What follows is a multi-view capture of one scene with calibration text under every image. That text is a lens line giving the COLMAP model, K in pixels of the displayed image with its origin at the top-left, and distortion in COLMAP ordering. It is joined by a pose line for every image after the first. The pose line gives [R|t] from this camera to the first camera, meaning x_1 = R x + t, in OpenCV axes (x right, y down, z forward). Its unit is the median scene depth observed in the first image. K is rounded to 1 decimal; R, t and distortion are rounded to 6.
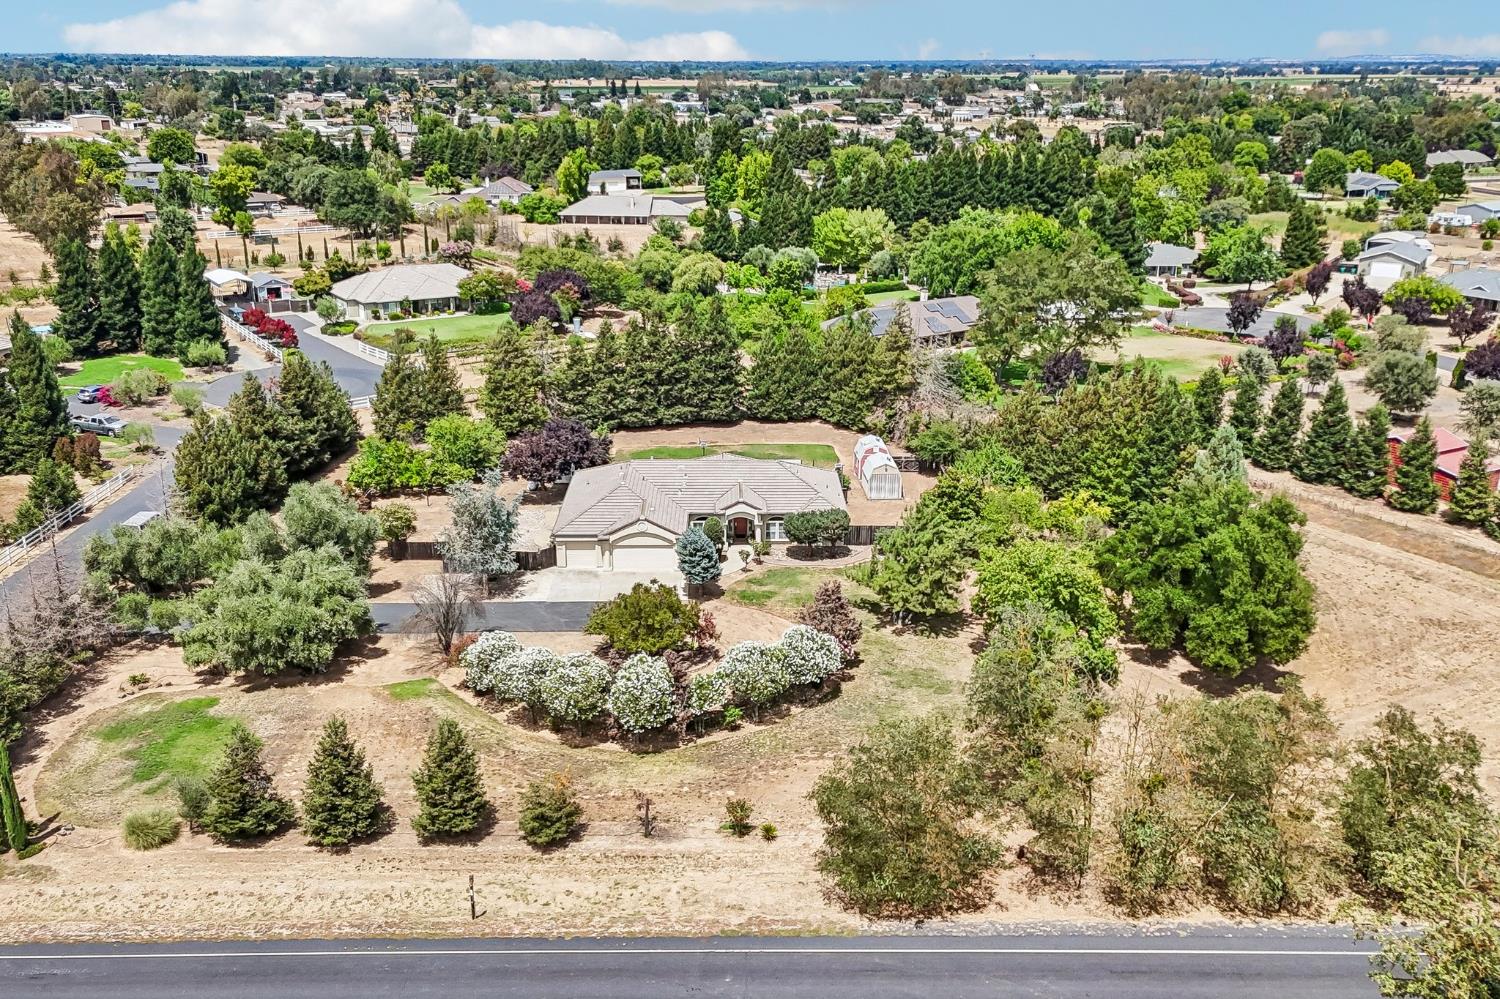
lens RADIAL K [[1296.9, 0, 750.0], [0, 1296.9, 499.5], [0, 0, 1]] dist [0.132932, -0.247948]
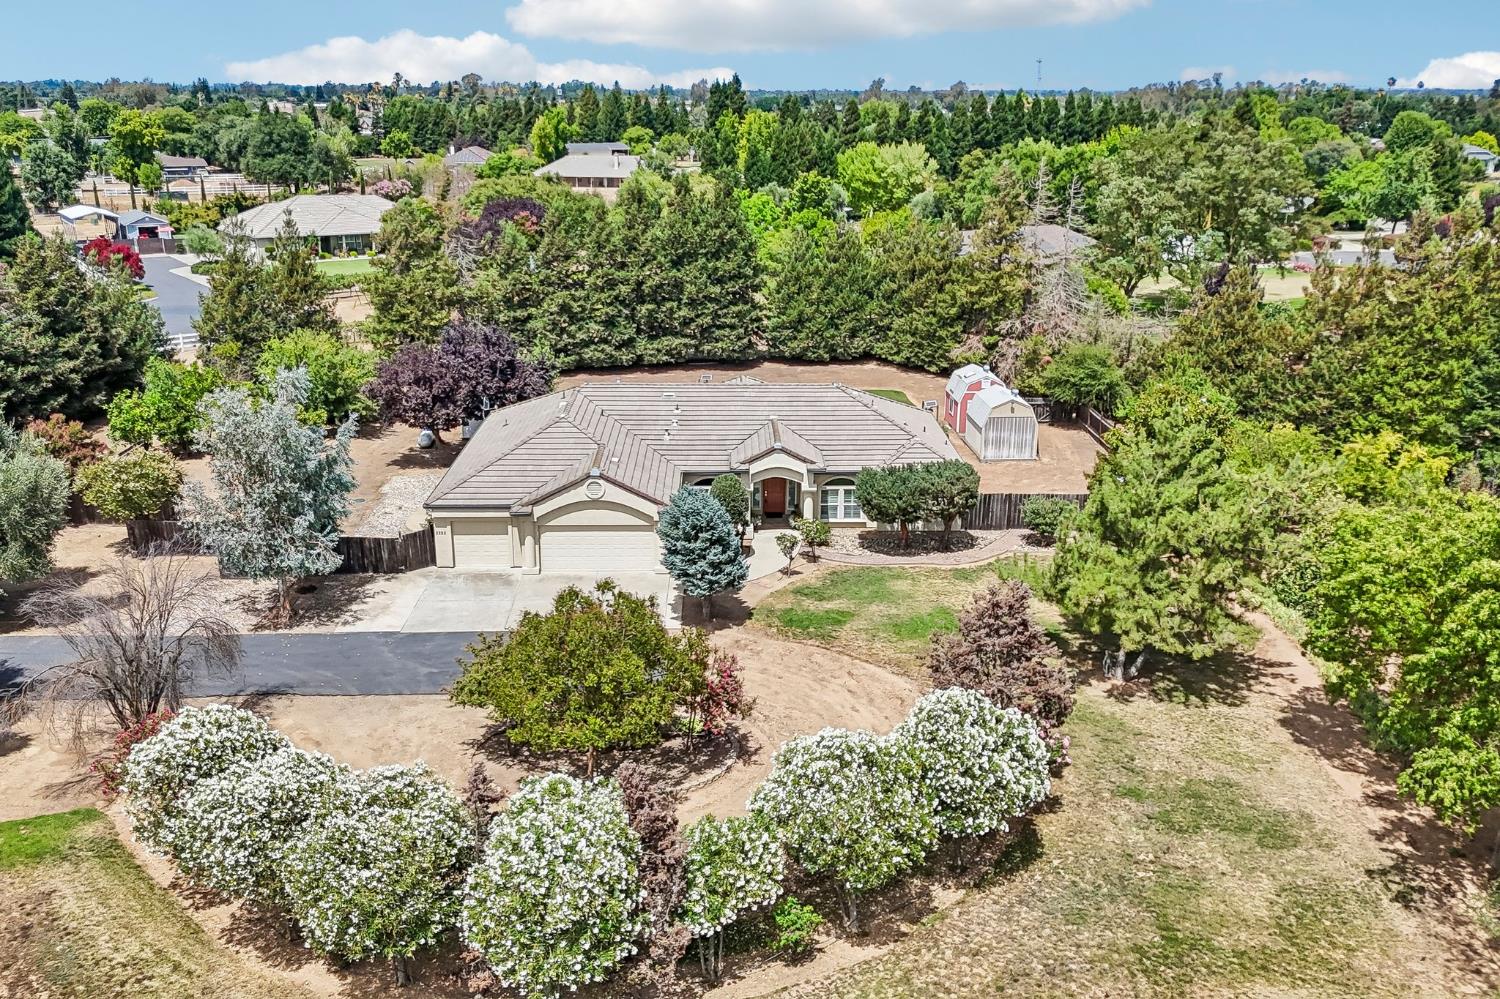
lens RADIAL K [[1296.9, 0, 750.0], [0, 1296.9, 499.5], [0, 0, 1]] dist [0.132932, -0.247948]
pose [[0.999988, -0.002285, 0.004279, -0.016475], [0.002377, 0.999761, -0.021711, 0.027450], [-0.004228, 0.021721, 0.999755, 0.351150]]
